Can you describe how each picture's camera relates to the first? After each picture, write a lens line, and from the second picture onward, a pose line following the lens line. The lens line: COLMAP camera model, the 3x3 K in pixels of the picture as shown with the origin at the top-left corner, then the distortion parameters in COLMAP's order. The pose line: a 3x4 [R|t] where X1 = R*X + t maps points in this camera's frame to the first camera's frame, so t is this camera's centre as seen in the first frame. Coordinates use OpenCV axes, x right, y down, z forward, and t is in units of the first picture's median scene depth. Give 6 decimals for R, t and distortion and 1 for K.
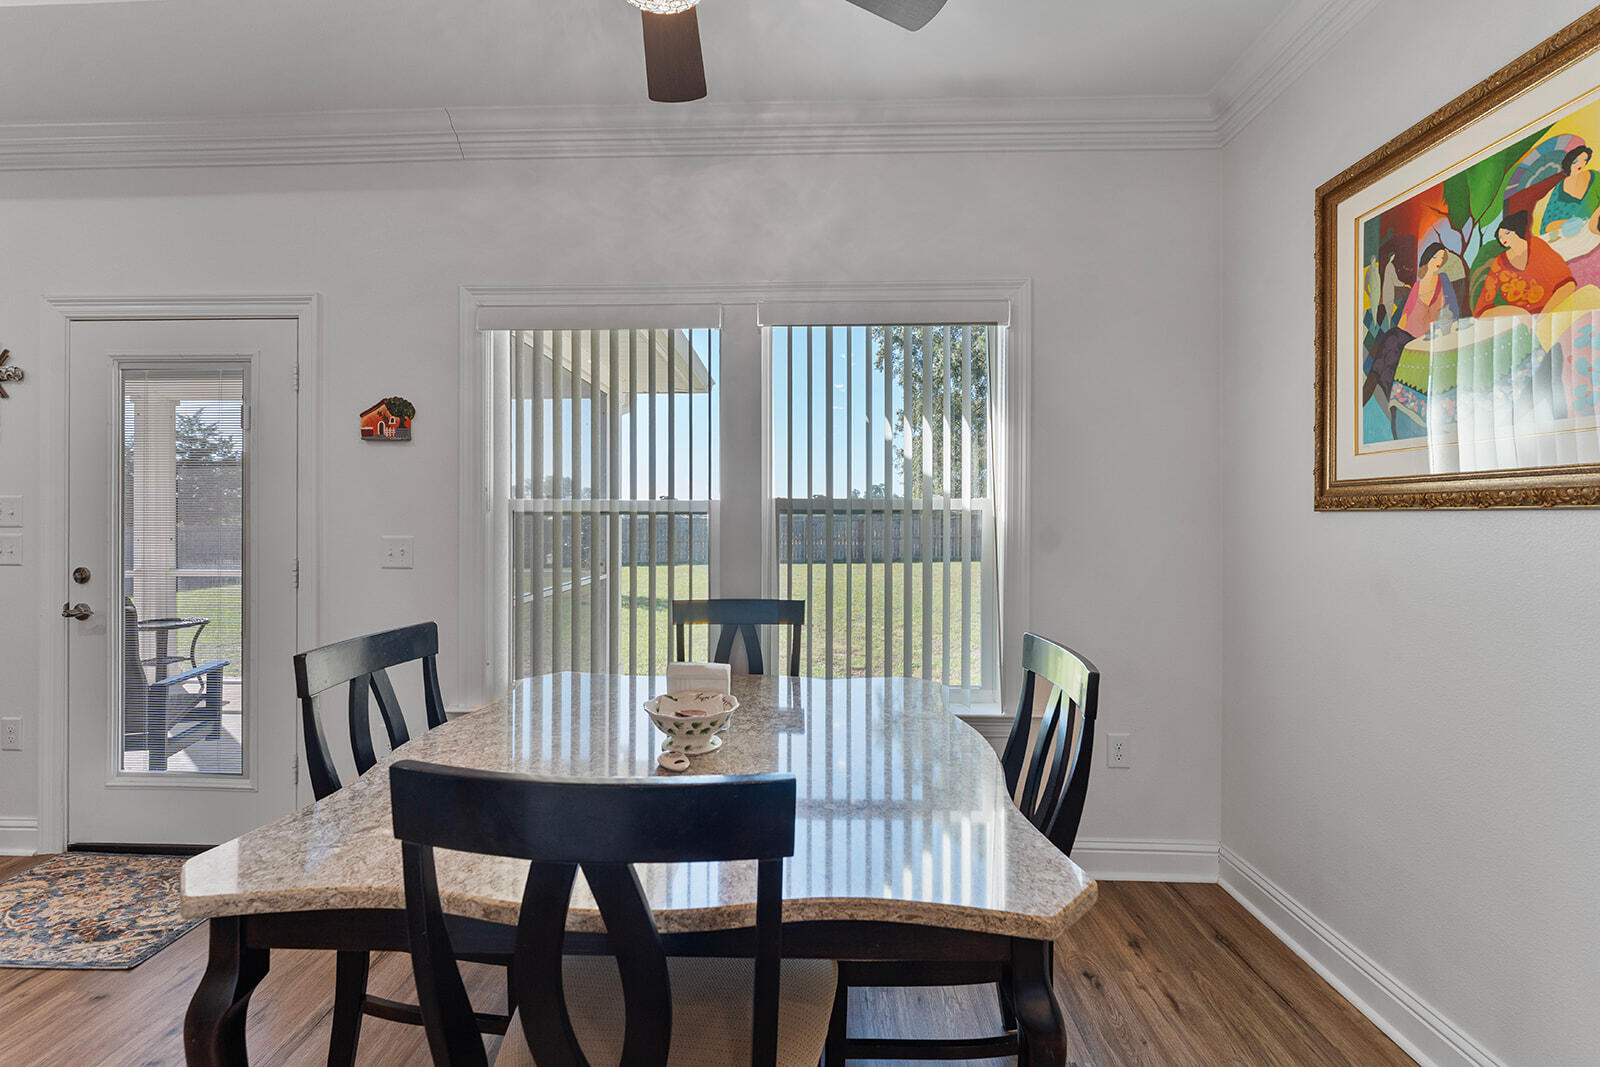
lens RADIAL K [[651.8, 0, 795.6], [0, 651.8, 524.8], [0, 0, 1]] dist [-0.001494, 0.000171]
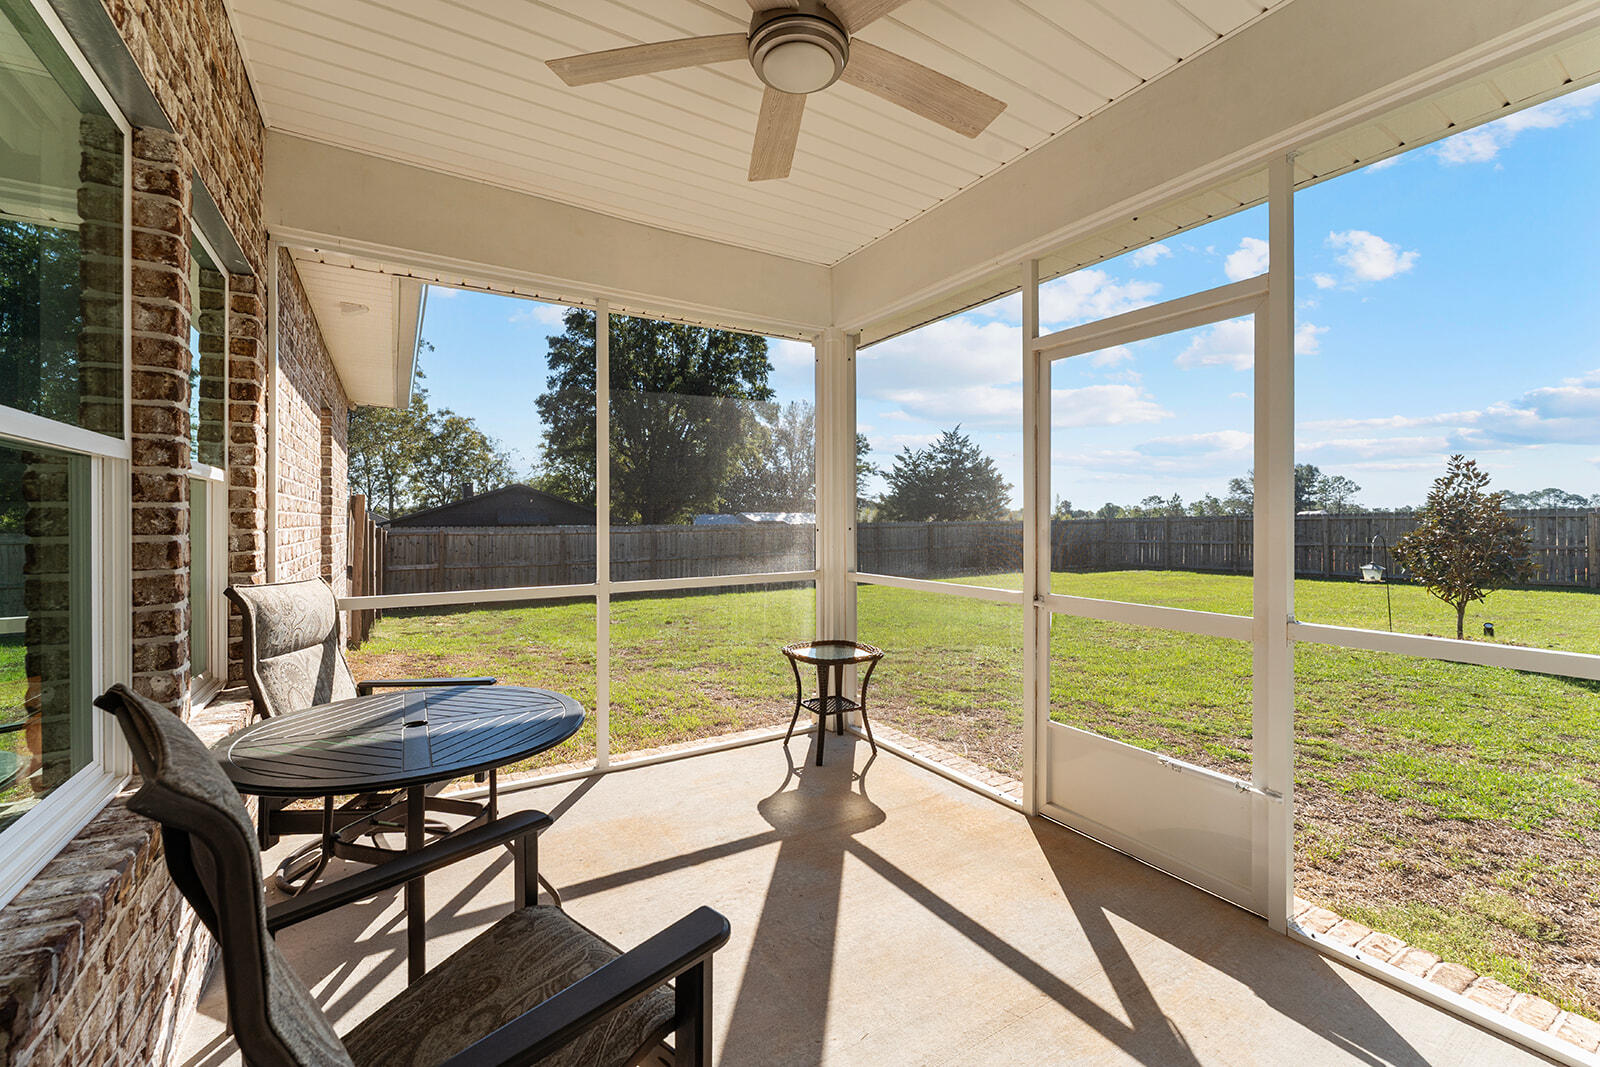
lens RADIAL K [[651.8, 0, 812.5], [0, 651.8, 511.3], [0, 0, 1]] dist [-0.001494, 0.000171]
pose [[0.560579, -0.015194, -0.827962, -0.078928], [-0.001700, 0.999808, -0.019498, 0.003304], [0.828099, 0.012337, 0.560446, 0.114089]]
